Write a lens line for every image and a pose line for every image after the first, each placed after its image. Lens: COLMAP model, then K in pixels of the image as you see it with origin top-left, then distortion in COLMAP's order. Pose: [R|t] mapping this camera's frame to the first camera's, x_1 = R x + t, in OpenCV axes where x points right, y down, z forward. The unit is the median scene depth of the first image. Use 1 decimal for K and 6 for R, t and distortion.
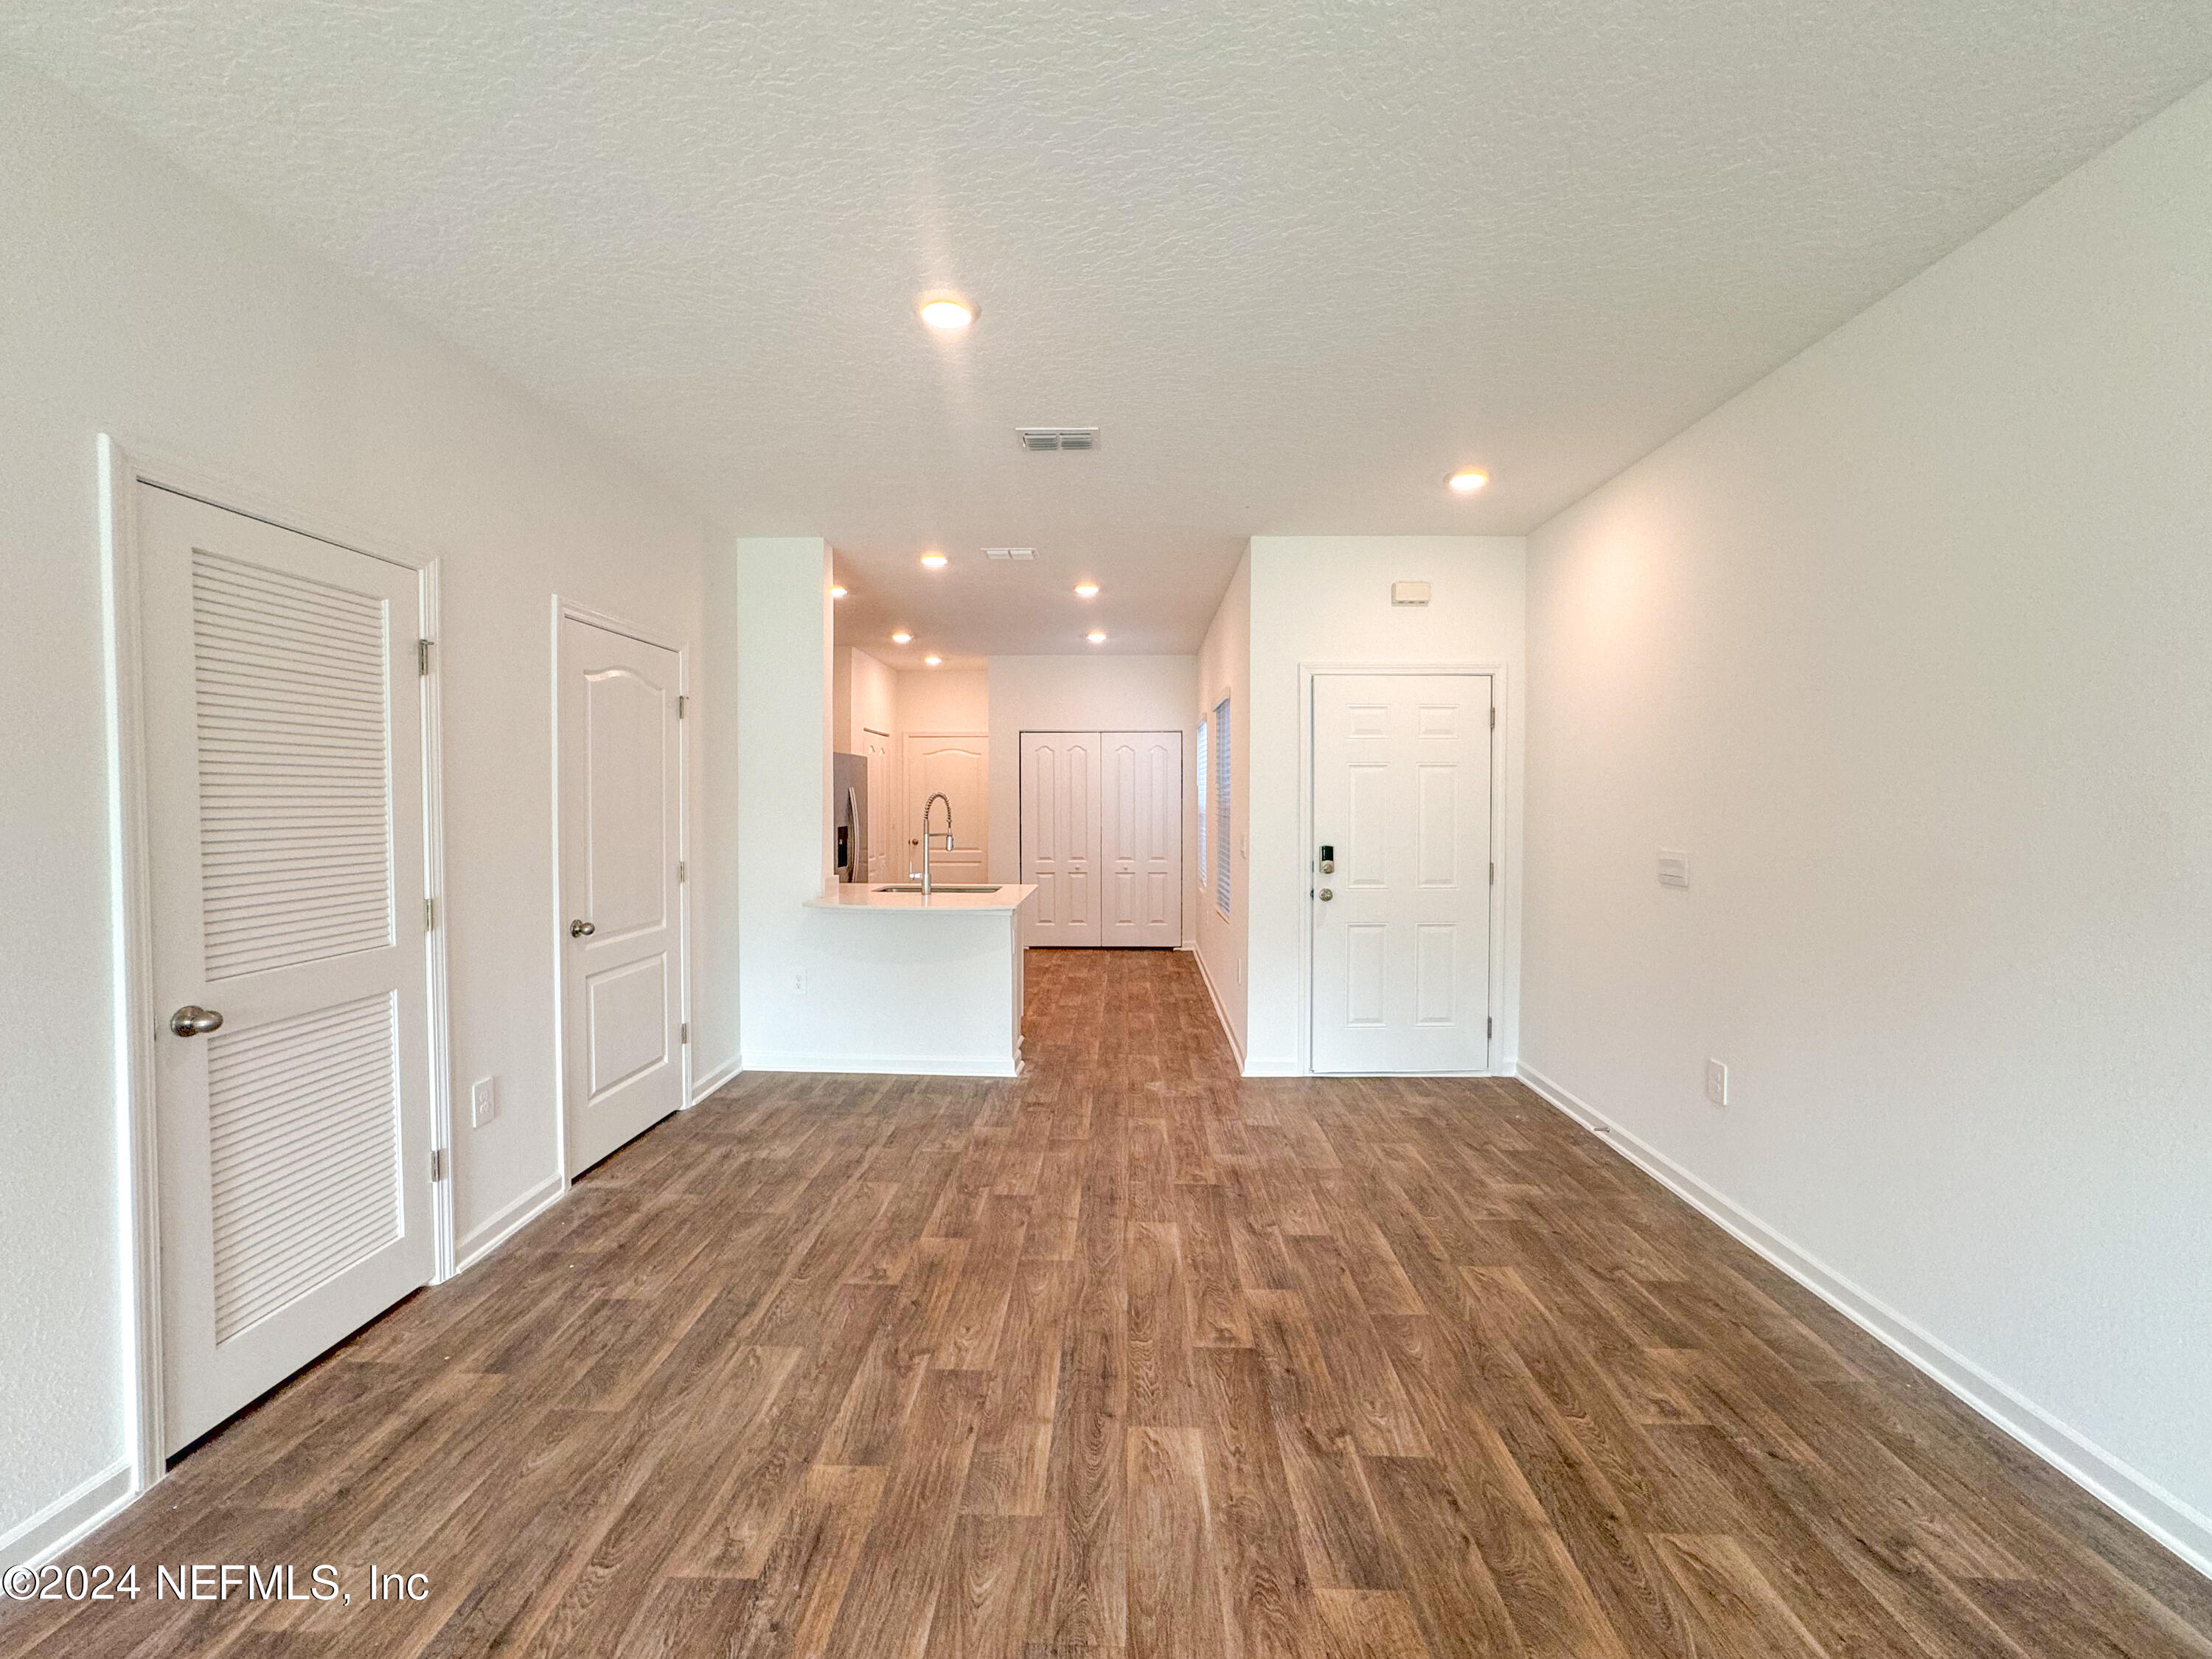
lens RADIAL K [[890.1, 0, 1093.9], [0, 890.1, 825.8], [0, 0, 1]] dist [-0.012879, 0.002673]
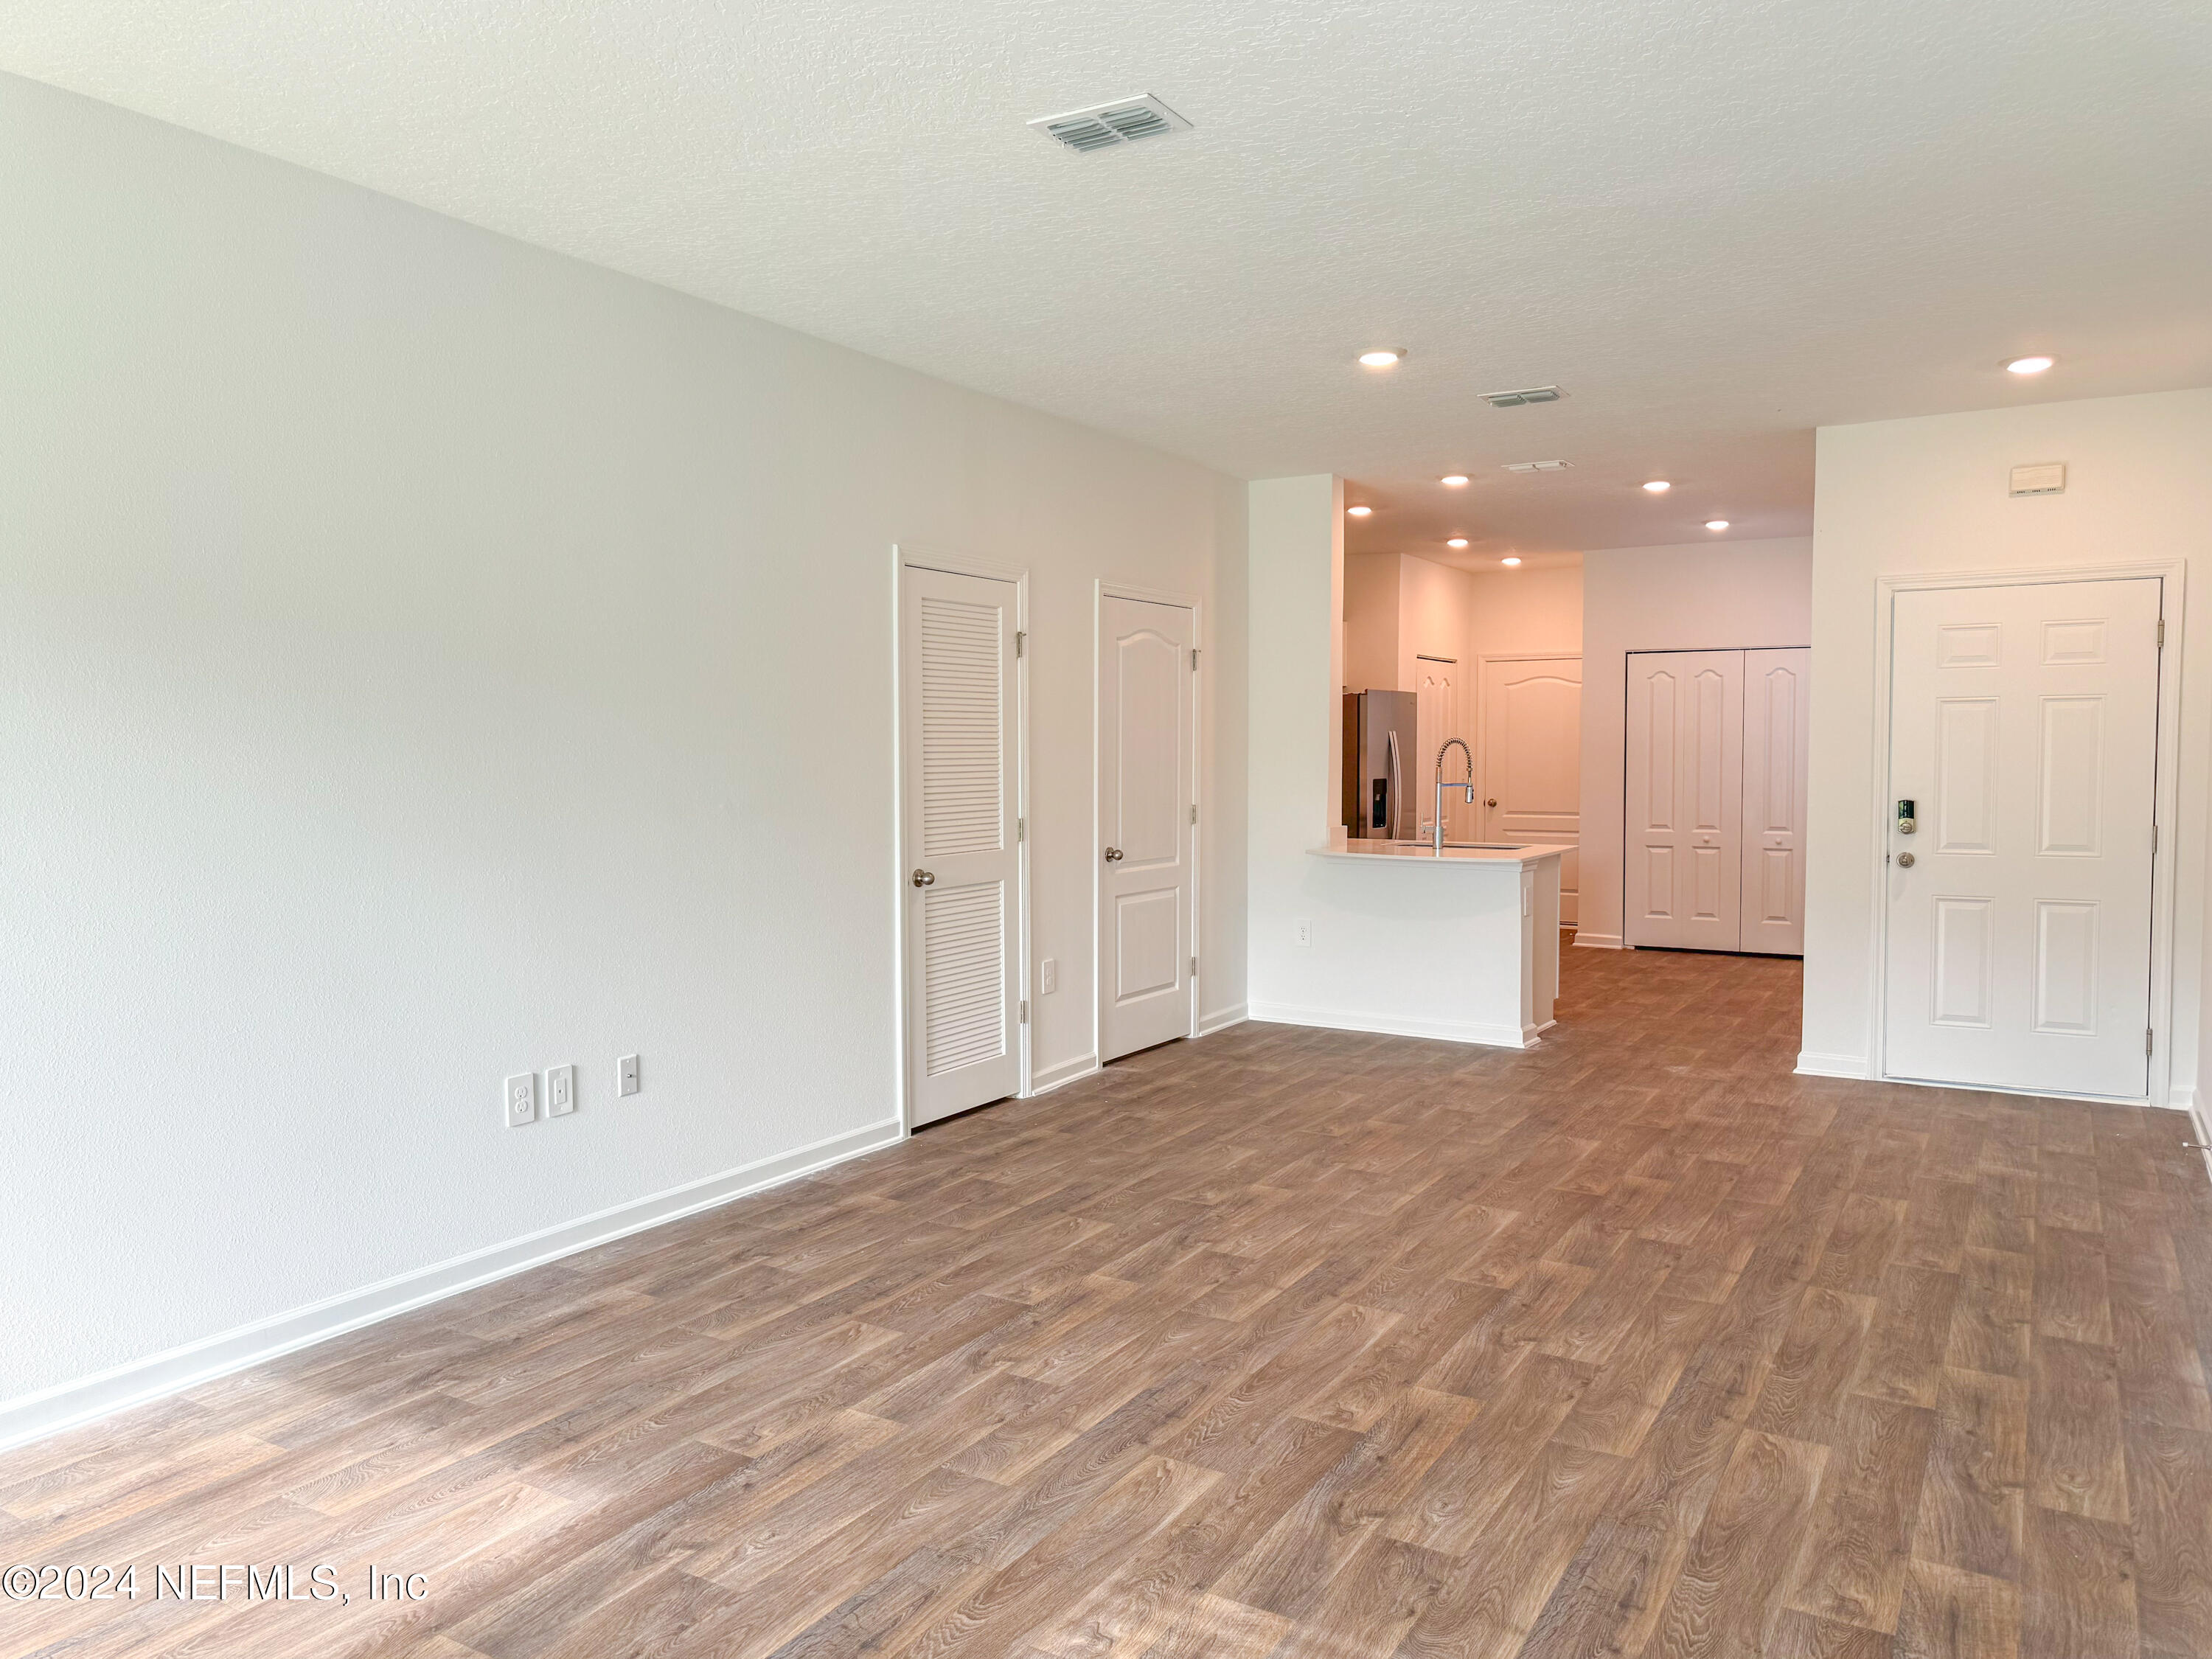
lens RADIAL K [[1591.3, 0, 1106.8], [0, 1591.3, 830.8], [0, 0, 1]] dist [0.009696, 0.005402]
pose [[0.874382, 0.022458, -0.484719, 0.469036], [-0.010793, 0.999581, 0.026843, 0.027092], [0.485119, -0.018240, 0.874258, -0.909441]]
